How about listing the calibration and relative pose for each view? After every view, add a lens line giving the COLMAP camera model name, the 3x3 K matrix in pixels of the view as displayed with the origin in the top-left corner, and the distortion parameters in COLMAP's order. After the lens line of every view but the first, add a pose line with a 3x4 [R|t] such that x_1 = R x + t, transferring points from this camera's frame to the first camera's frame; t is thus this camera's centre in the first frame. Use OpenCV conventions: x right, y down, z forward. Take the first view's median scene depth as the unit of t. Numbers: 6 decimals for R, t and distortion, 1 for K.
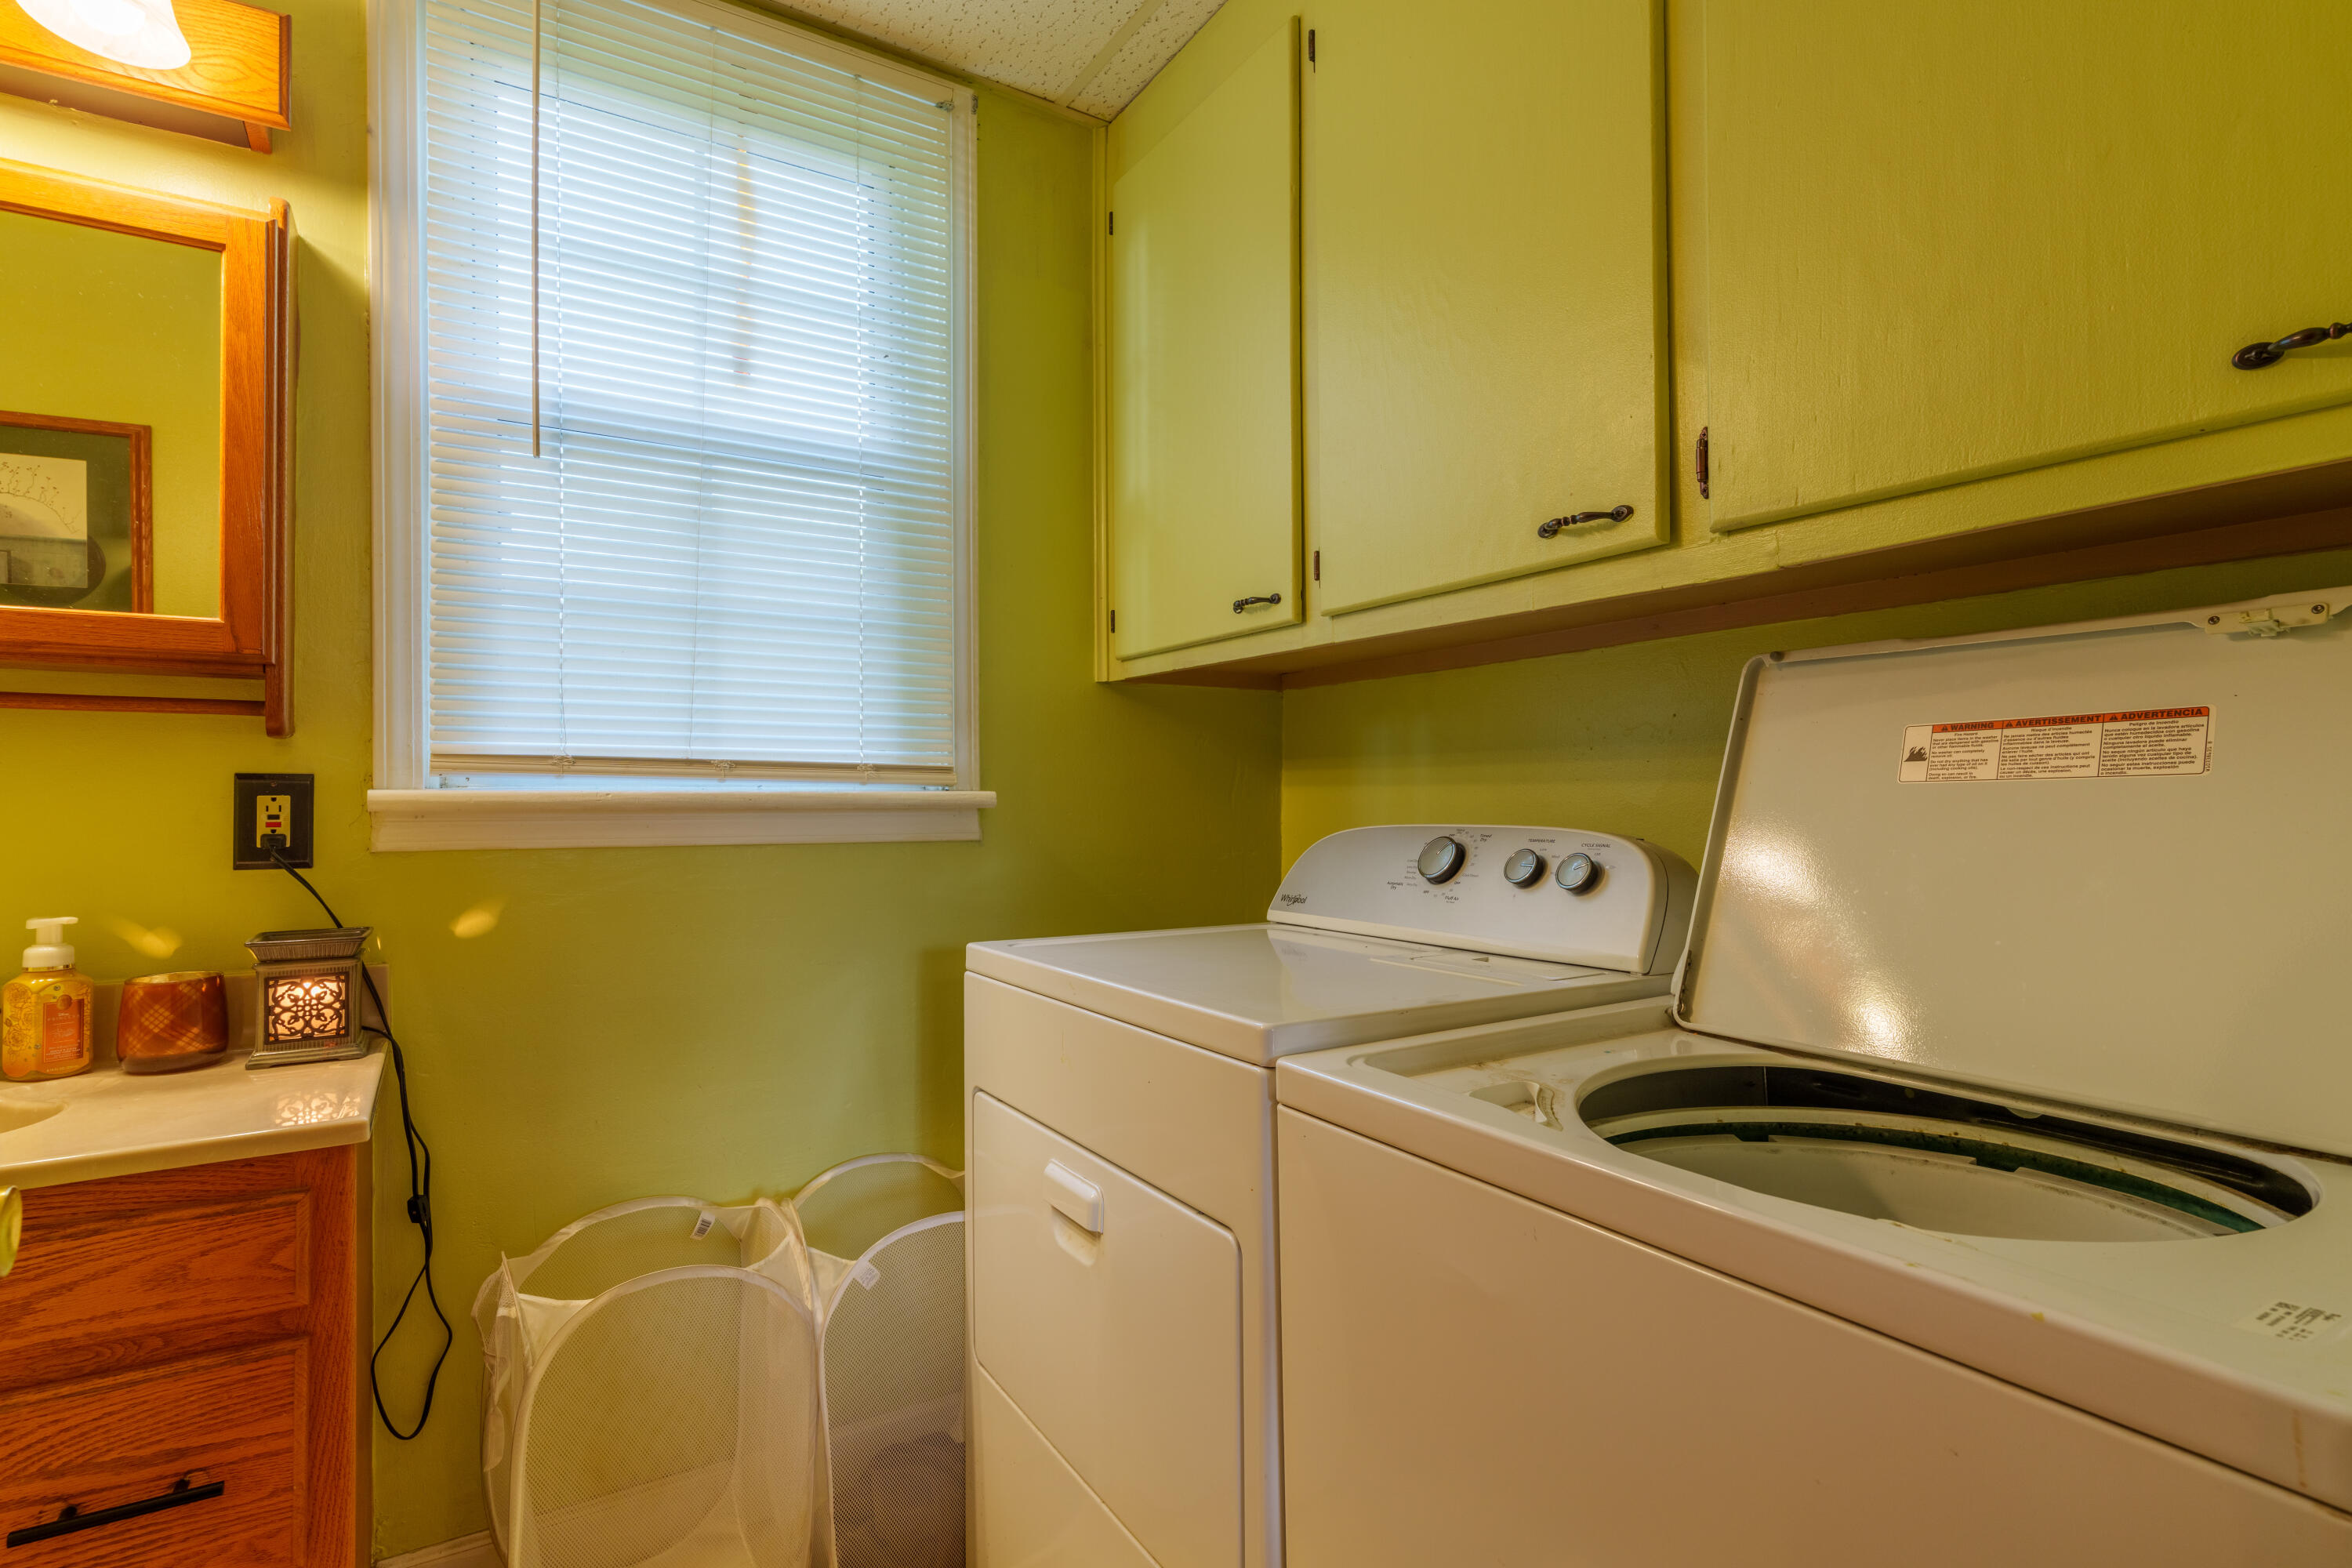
lens RADIAL K [[1137.2, 0, 1185.5], [0, 1137.2, 795.8], [0, 0, 1]] dist [0.001479, -0.000245]
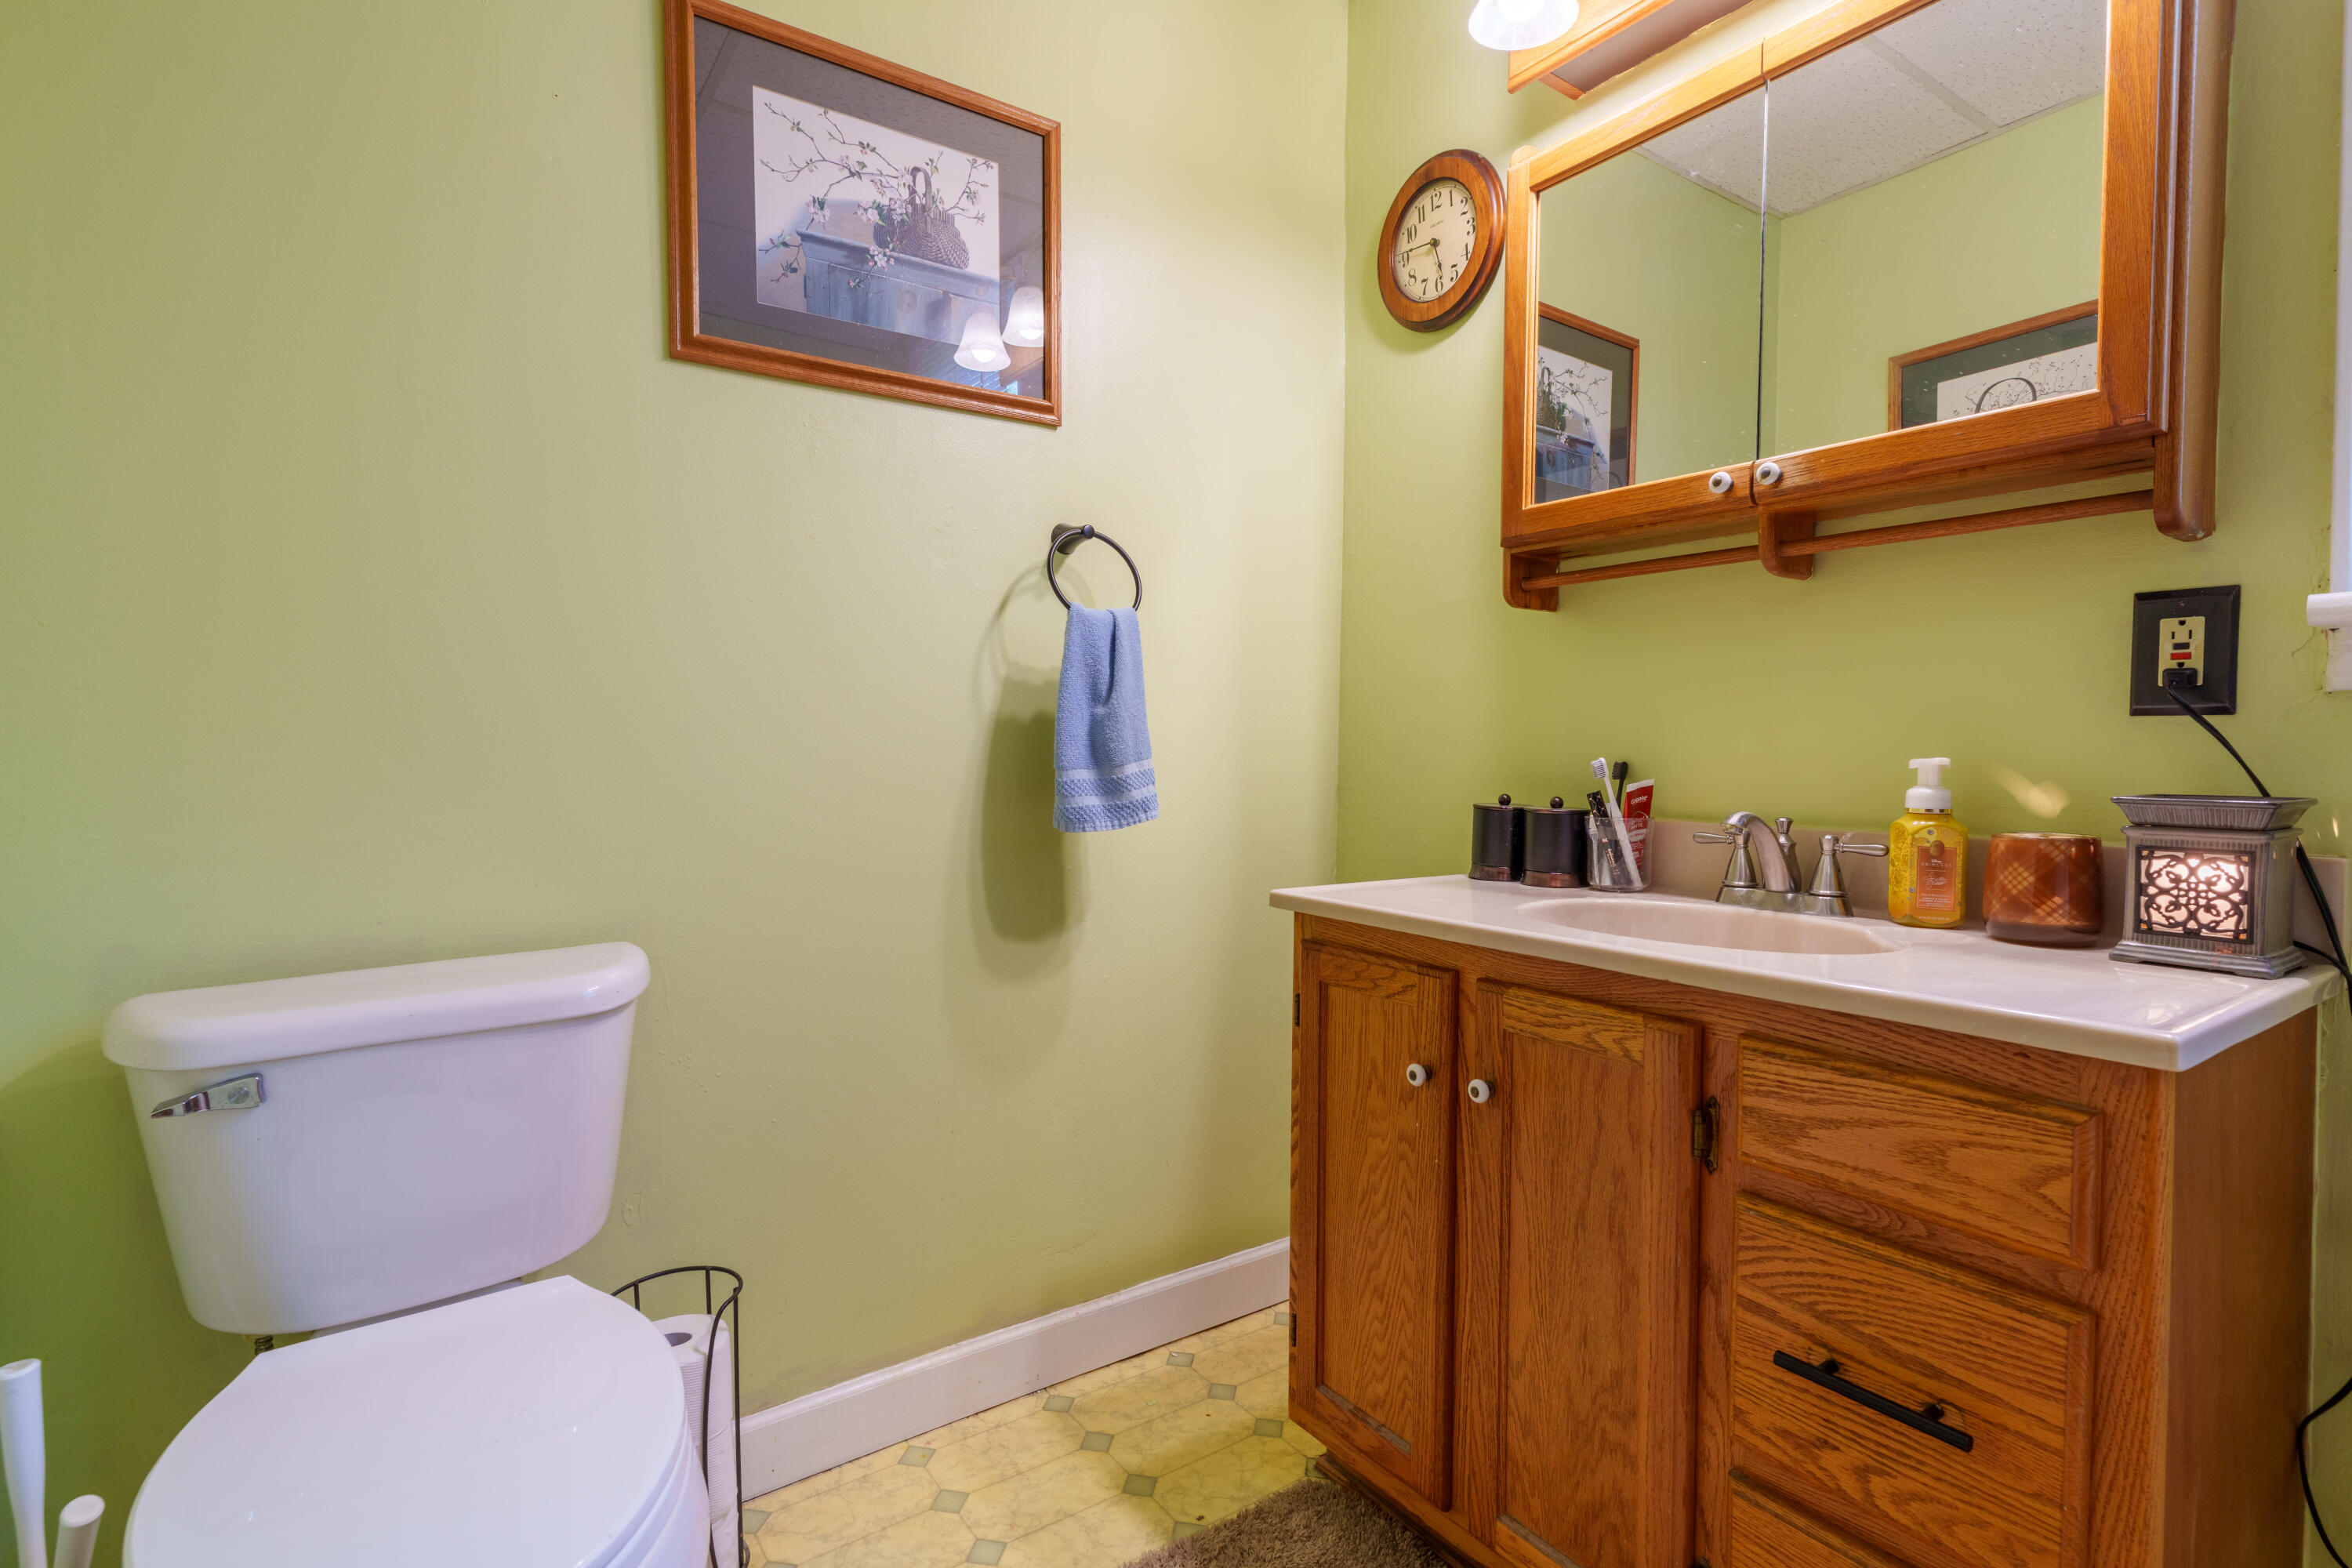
lens RADIAL K [[1137.2, 0, 1193.1], [0, 1137.2, 783.3], [0, 0, 1]] dist [0.001479, -0.000245]
pose [[0.040000, 0.029355, -0.998768, -0.072348], [-0.007493, 0.999549, 0.029078, 0.105190], [0.999172, 0.006321, 0.040202, 0.348580]]
